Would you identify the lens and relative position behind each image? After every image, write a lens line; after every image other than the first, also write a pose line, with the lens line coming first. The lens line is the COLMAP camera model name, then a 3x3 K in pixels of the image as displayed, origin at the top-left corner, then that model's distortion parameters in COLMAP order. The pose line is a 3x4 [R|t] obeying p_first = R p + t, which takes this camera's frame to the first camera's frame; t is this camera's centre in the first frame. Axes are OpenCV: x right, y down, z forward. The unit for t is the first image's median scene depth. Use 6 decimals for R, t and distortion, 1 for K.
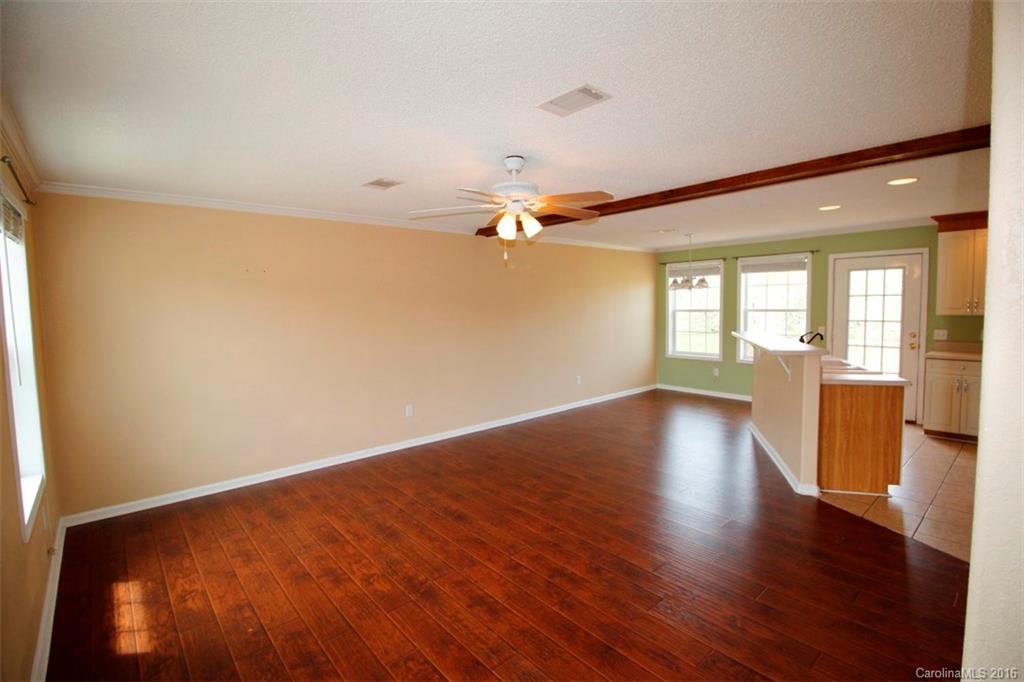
lens RADIAL K [[472.7, 0, 518.1], [0, 472.7, 335.0], [0, 0, 1]] dist [0.001675, -0.014320]
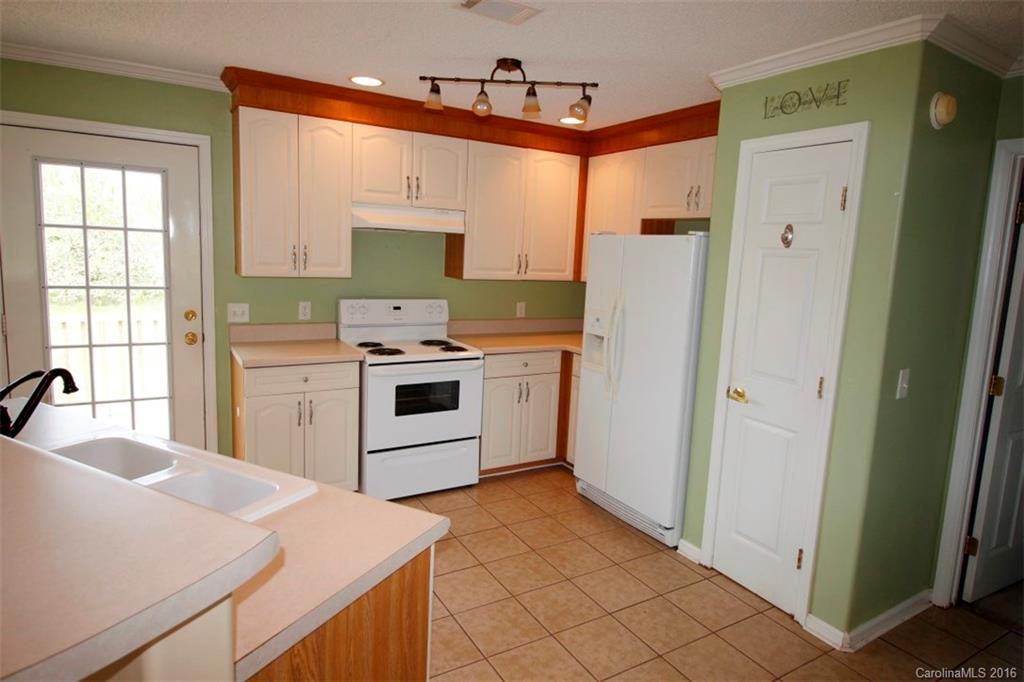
lens RADIAL K [[597.0, 0, 517.5], [0, 597.0, 334.4], [0, 0, 1]] dist [0.000032, -0.000906]
pose [[0.179277, -0.110618, 0.977560, 0.315275], [0.018422, 0.993862, 0.109084, -0.044984], [-0.983626, -0.001548, 0.180214, 0.596811]]
